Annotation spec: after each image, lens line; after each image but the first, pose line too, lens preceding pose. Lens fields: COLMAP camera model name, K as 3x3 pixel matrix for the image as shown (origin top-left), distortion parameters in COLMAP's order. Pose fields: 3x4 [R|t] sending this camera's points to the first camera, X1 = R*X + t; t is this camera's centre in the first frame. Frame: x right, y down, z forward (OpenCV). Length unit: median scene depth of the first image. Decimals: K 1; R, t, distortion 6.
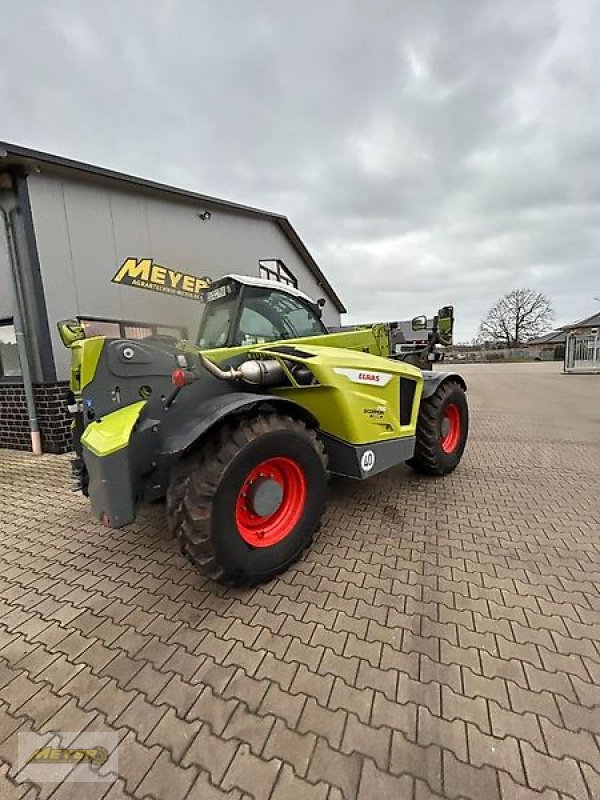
lens RADIAL K [[319.7, 0, 299.9], [0, 319.7, 402.4], [0, 0, 1]] dist [-0.000035, -0.000192]
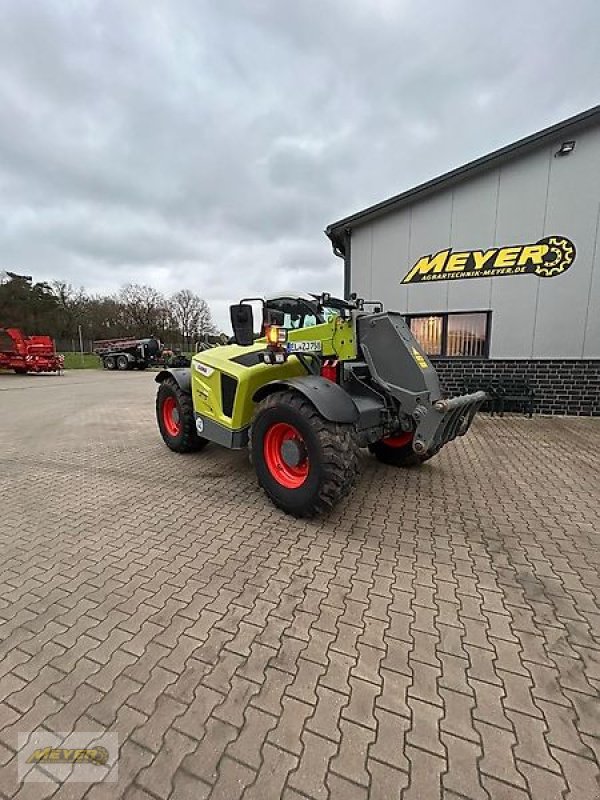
lens RADIAL K [[319.7, 0, 300.1], [0, 319.7, 402.4], [0, 0, 1]] dist [-0.000035, -0.000192]
pose [[0.024313, 0.196136, -0.980275, 0.684681], [-0.129023, 0.972980, 0.191477, -0.108346], [0.991344, 0.121823, 0.048962, 0.569999]]
